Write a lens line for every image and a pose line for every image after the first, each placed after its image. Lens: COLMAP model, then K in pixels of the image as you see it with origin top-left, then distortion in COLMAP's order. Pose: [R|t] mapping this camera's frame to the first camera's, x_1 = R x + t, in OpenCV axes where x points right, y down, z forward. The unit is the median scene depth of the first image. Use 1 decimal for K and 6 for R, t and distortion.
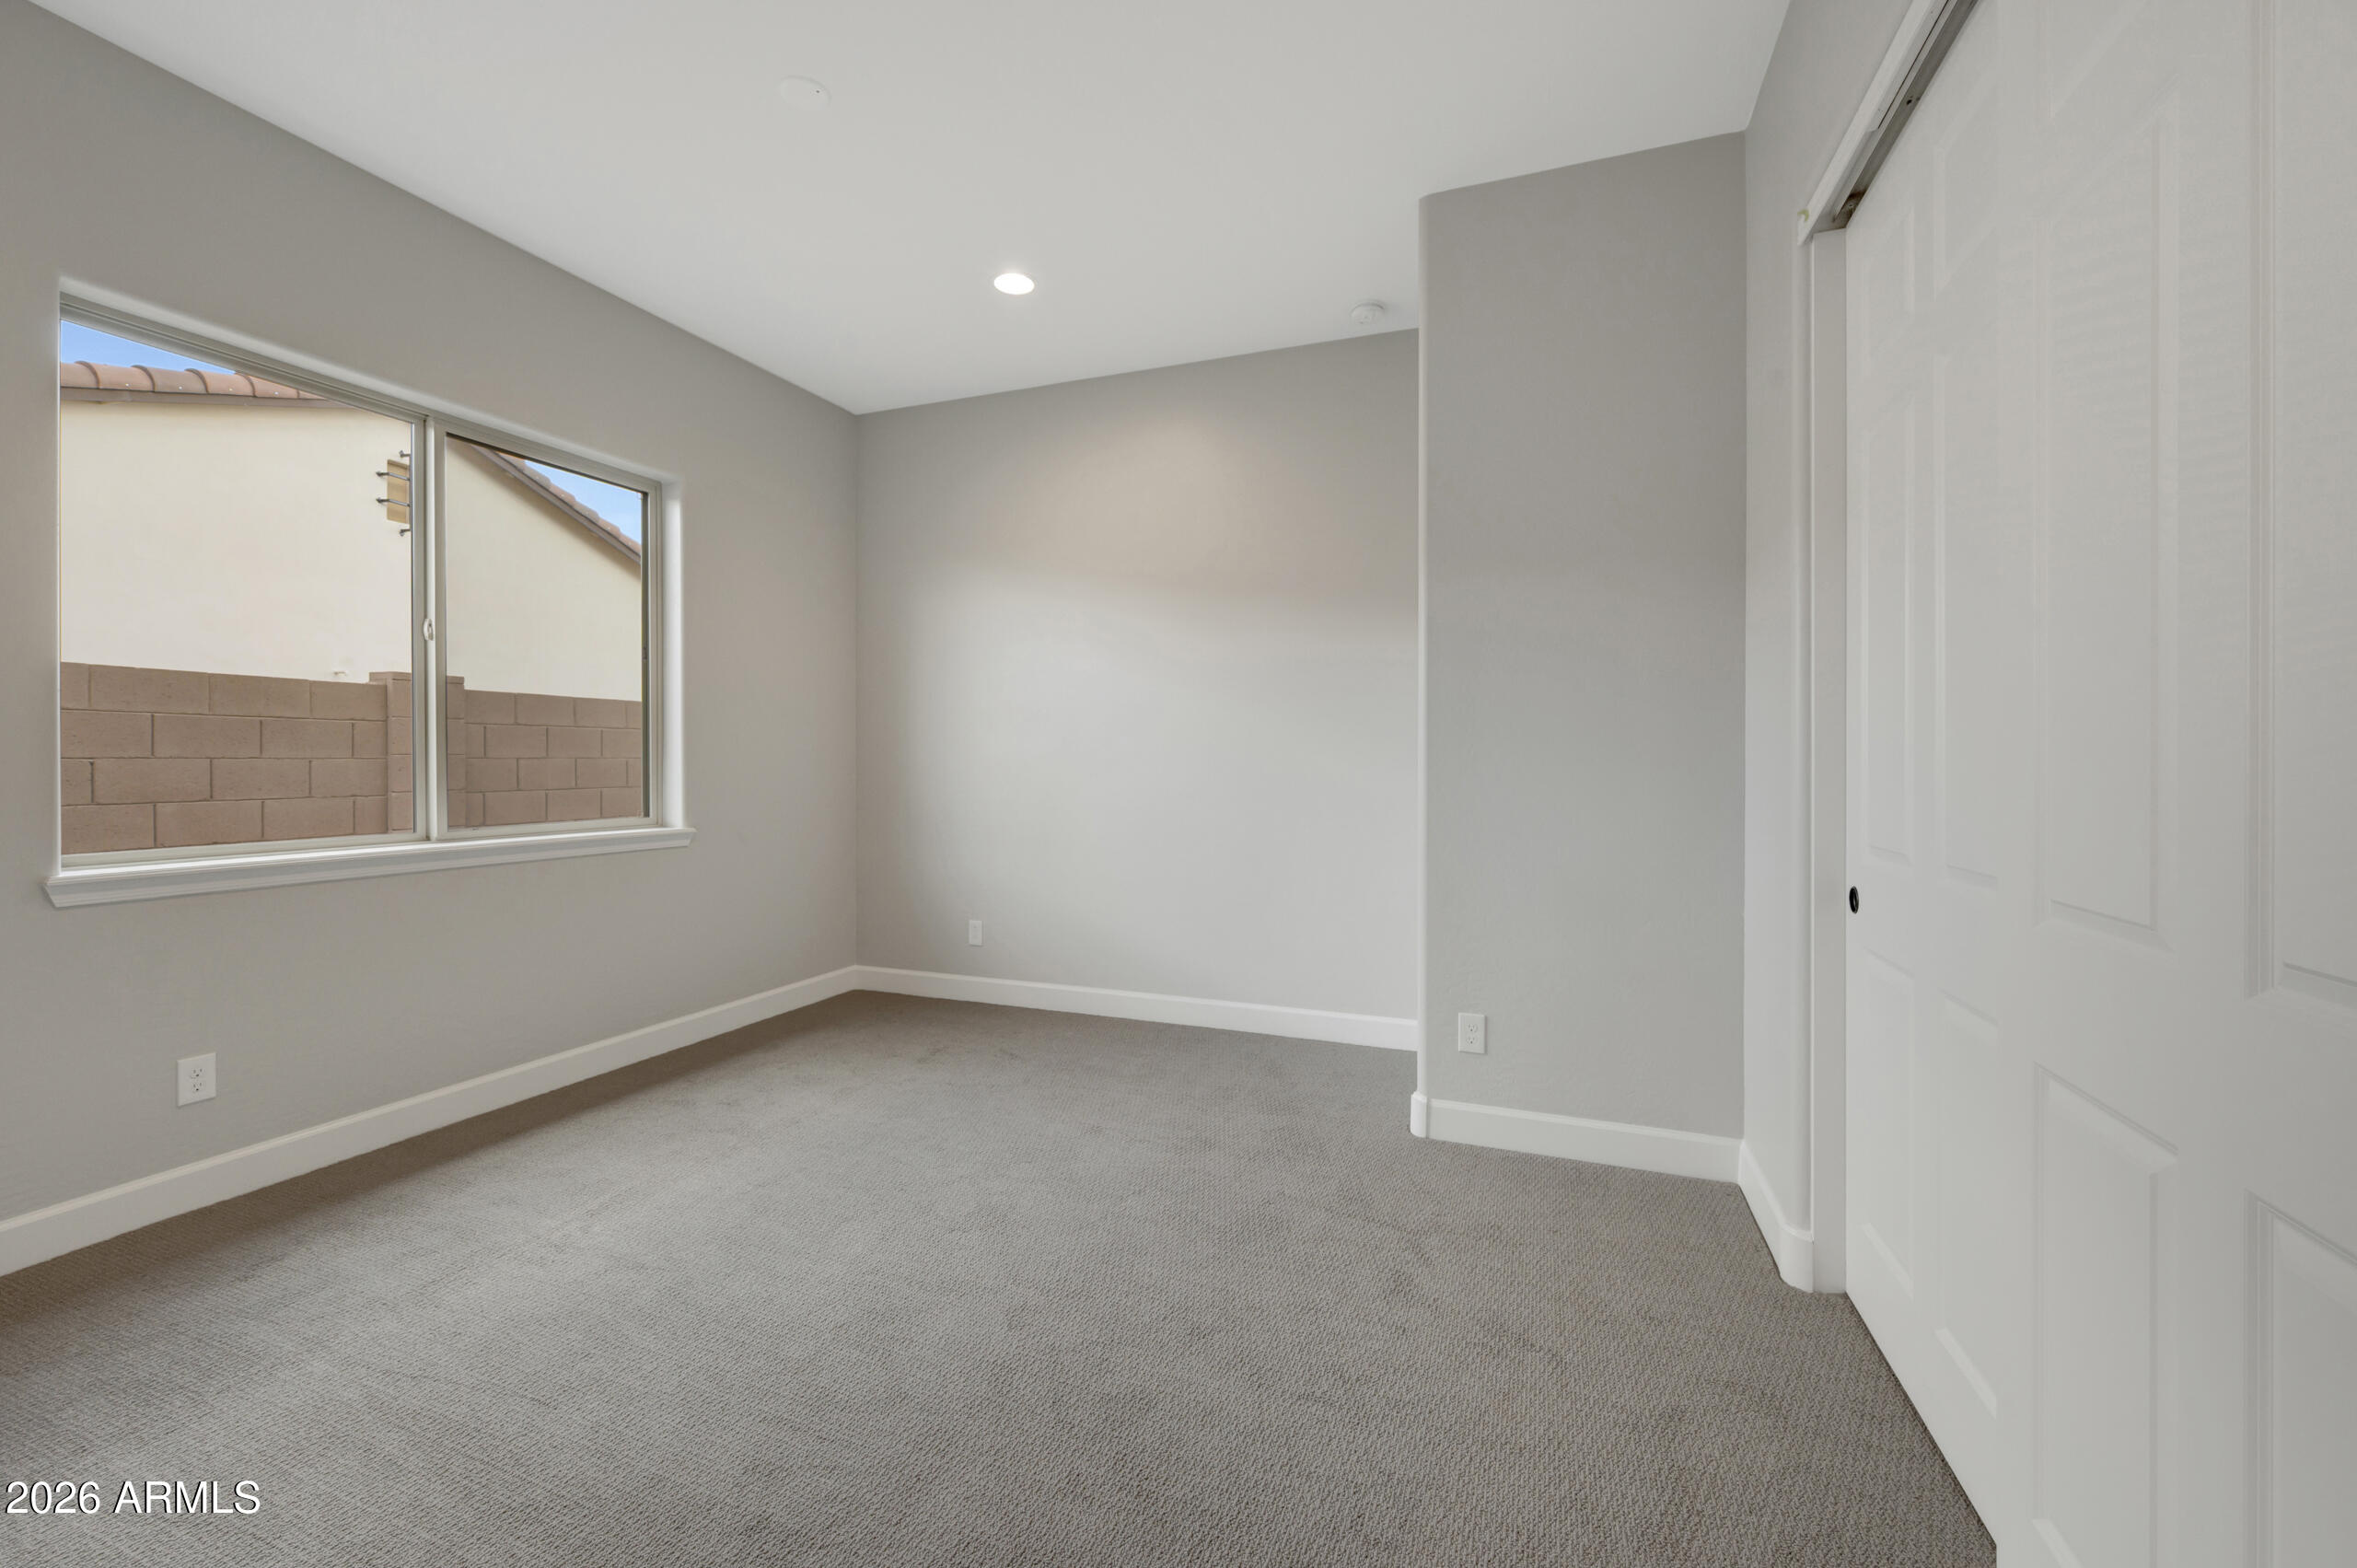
lens RADIAL K [[929.9, 0, 1178.2], [0, 929.9, 762.5], [0, 0, 1]] dist [0.000280, -0.000219]
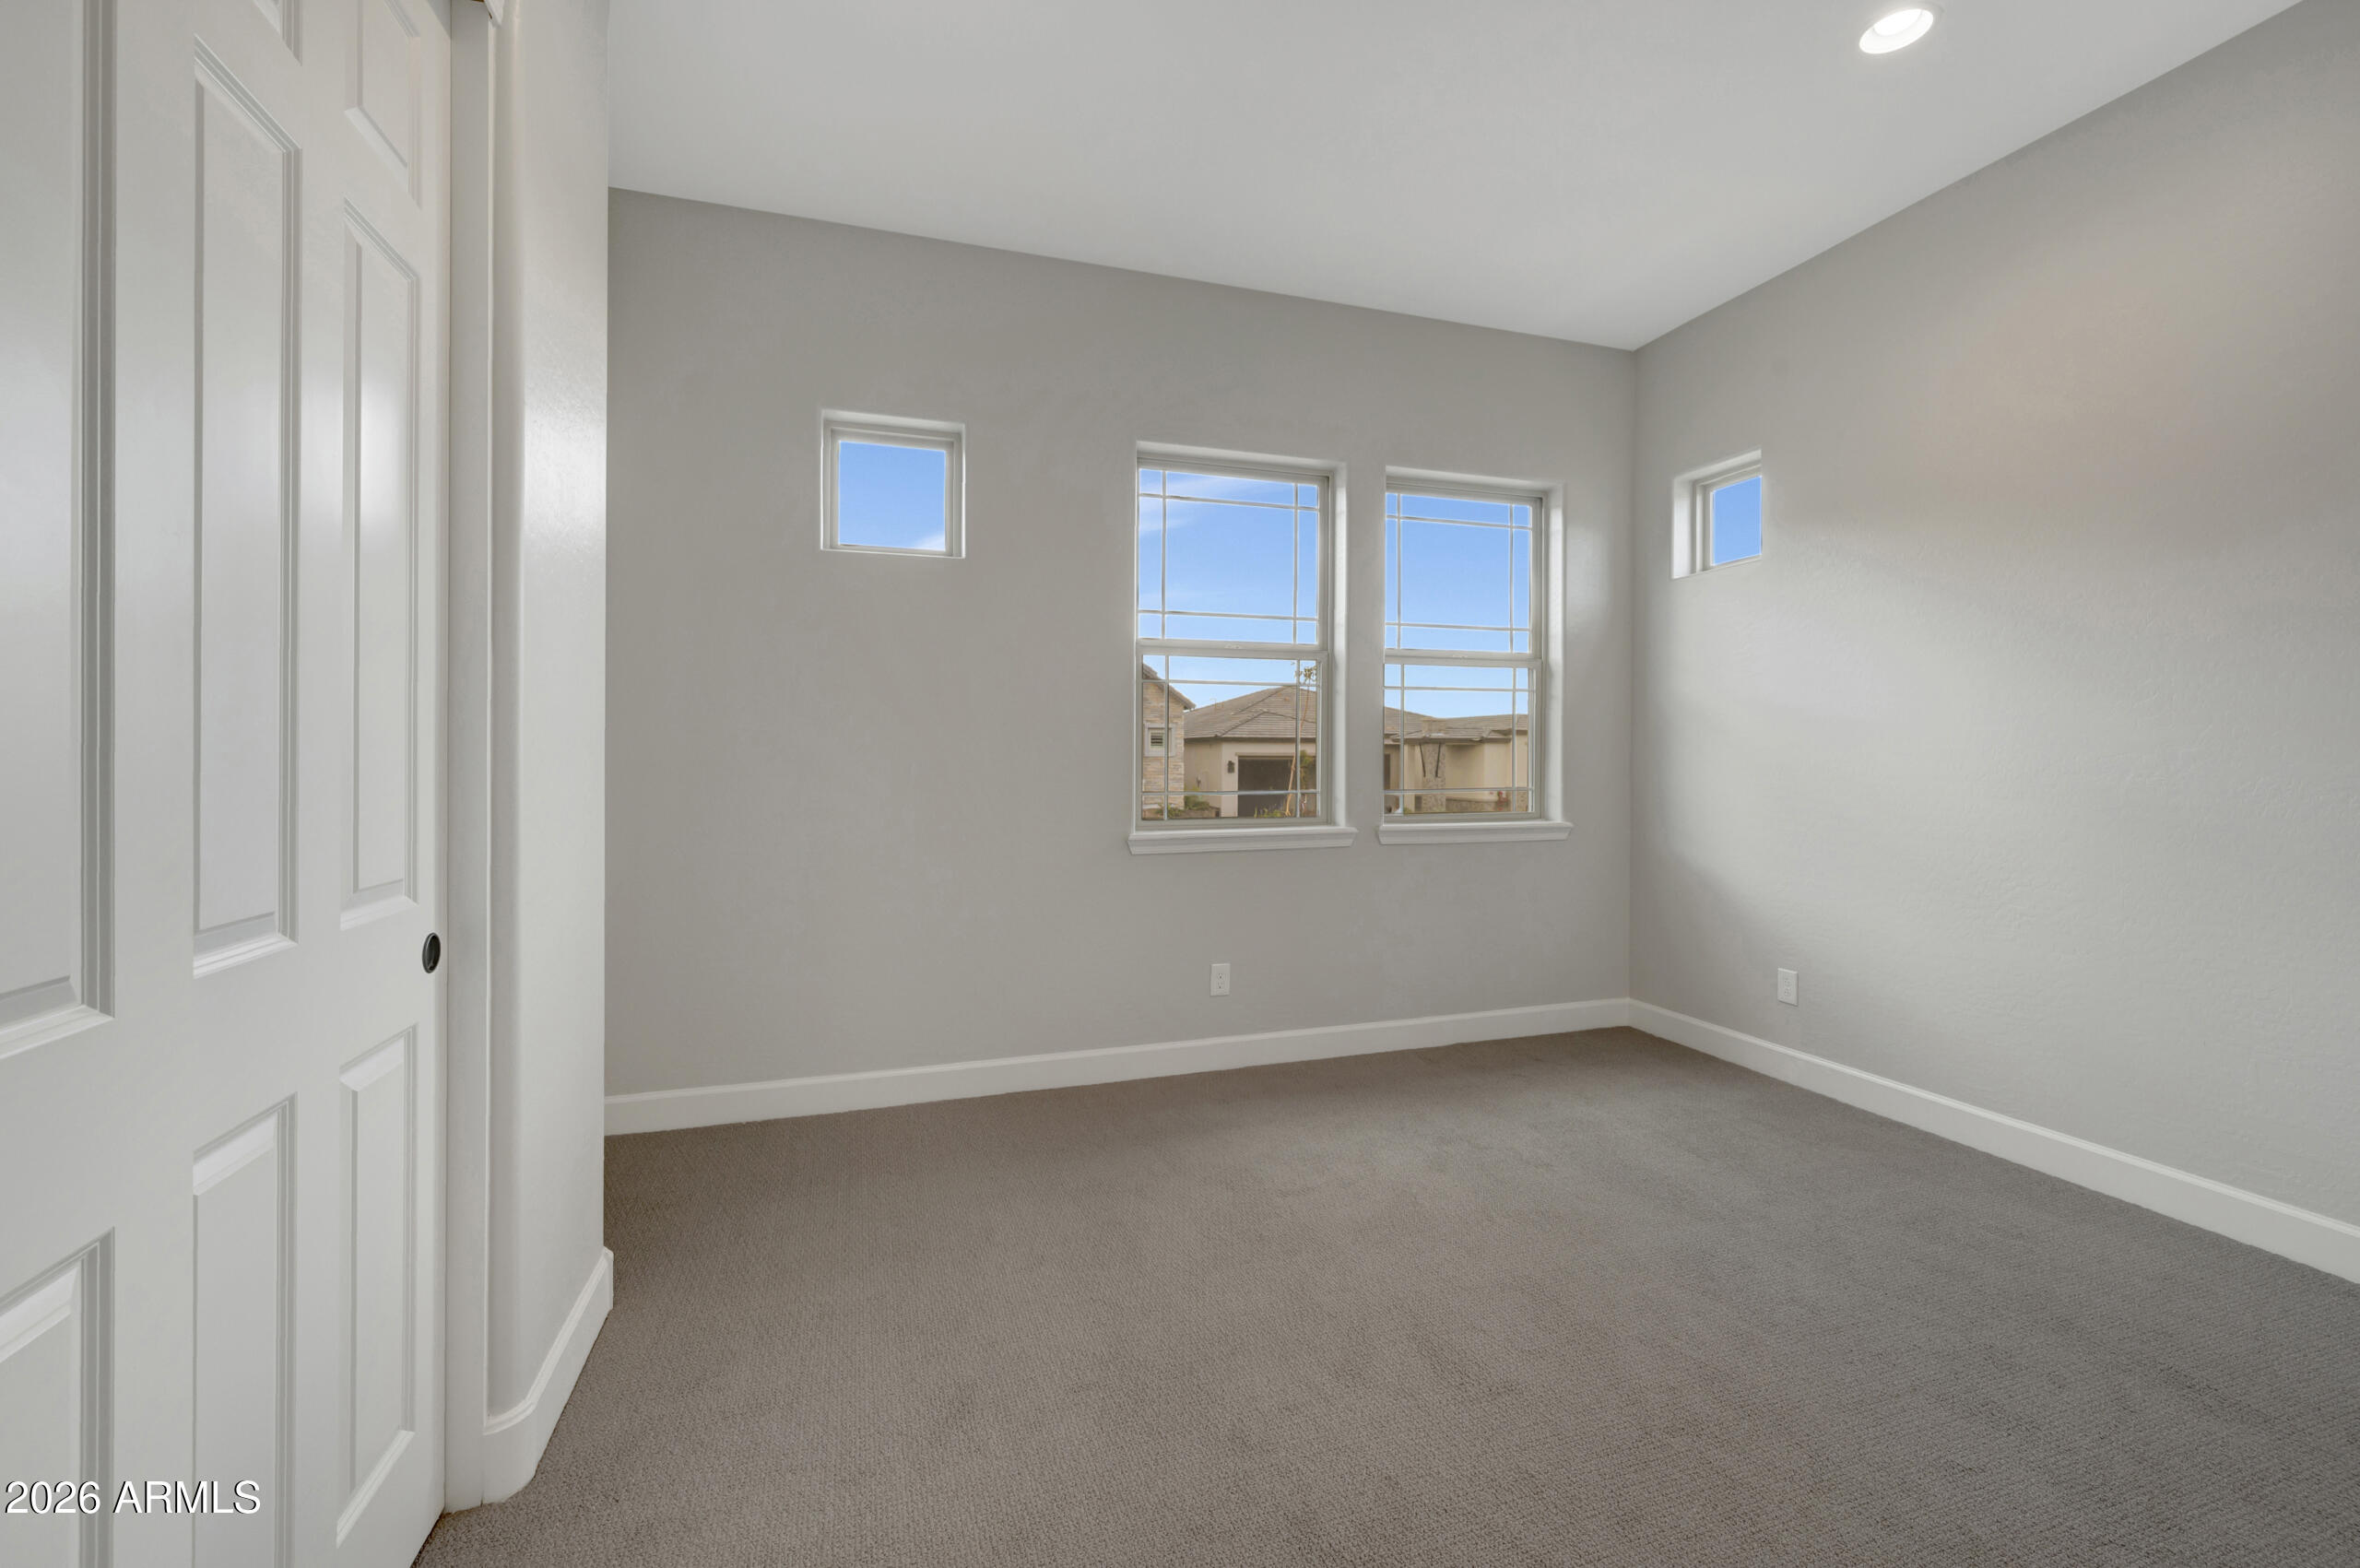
lens RADIAL K [[931.3, 0, 1180.0], [0, 931.3, 784.0], [0, 0, 1]] dist [-0.000927, -0.000064]
pose [[0.627007, 0.019874, -0.778760, 0.038350], [0.001494, 0.999642, 0.026714, -0.001427], [0.779012, -0.017914, 0.626753, 0.092862]]
